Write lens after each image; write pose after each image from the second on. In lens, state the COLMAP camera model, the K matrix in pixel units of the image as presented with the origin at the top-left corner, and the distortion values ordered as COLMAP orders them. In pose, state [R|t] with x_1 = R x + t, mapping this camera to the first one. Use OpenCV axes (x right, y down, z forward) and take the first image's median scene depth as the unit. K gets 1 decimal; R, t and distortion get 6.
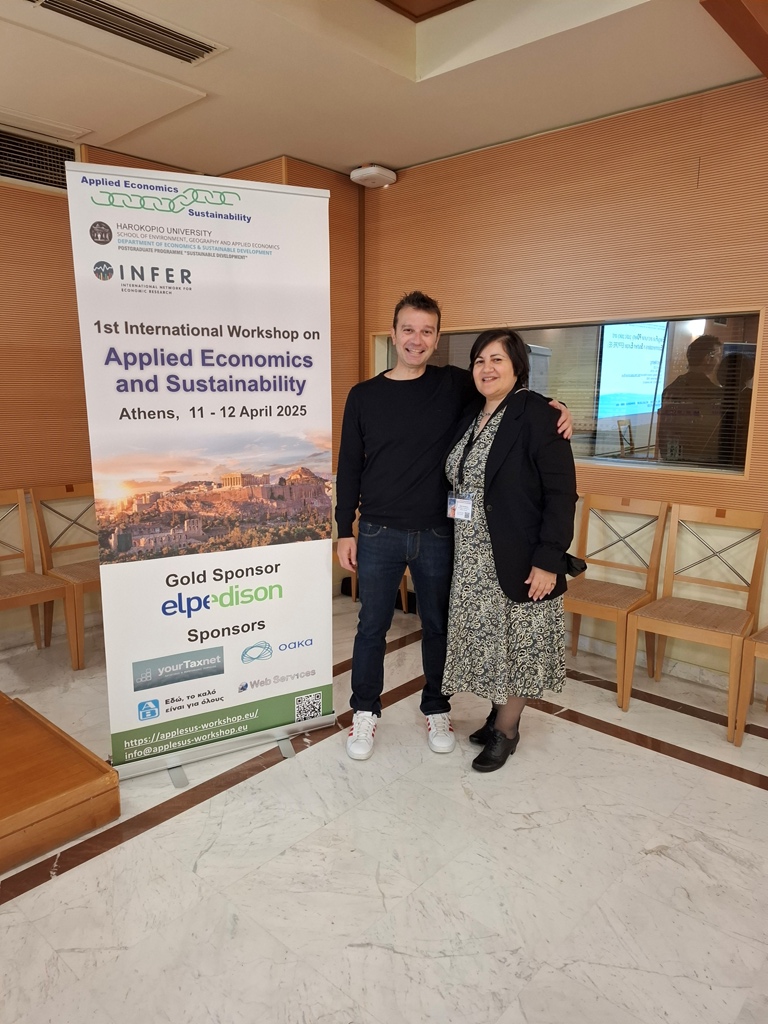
lens RADIAL K [[714.5, 0, 361.1], [0, 714.5, 516.9], [0, 0, 1]] dist [0.065236, -0.045085]
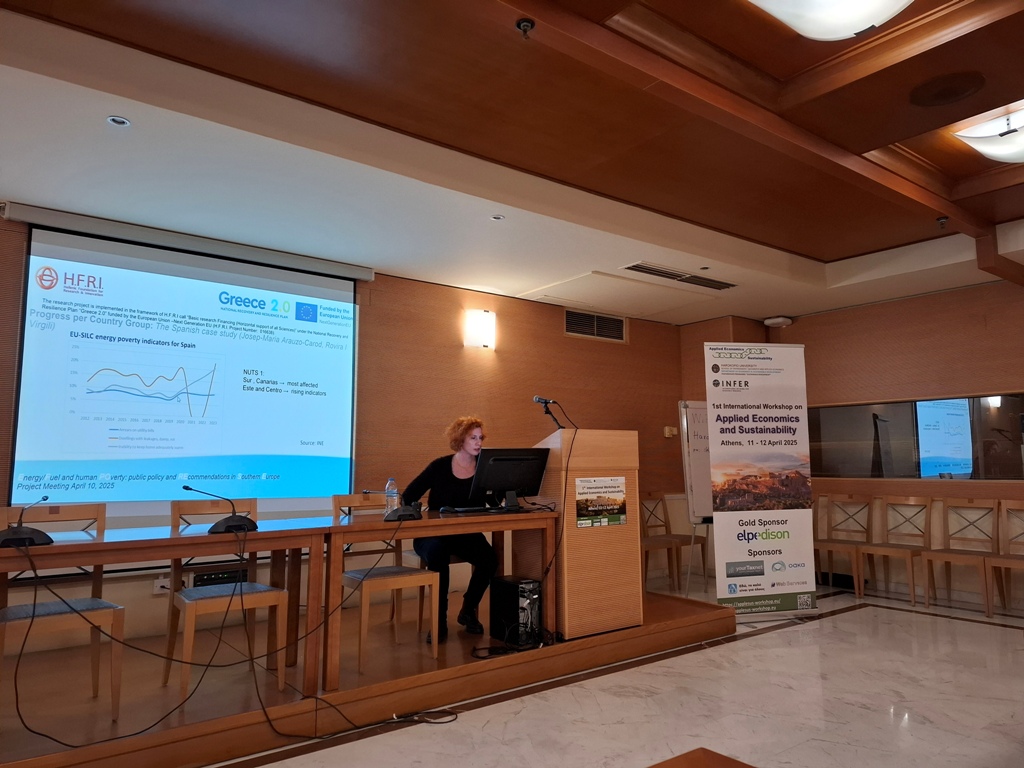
lens RADIAL K [[714.5, 0, 527.0], [0, 714.5, 380.7], [0, 0, 1]] dist [0.065236, -0.045085]
pose [[0.988606, -0.025649, -0.148327, -0.550410], [-0.018980, 0.956271, -0.291865, 0.311071], [0.149327, 0.291354, 0.944888, -1.168621]]
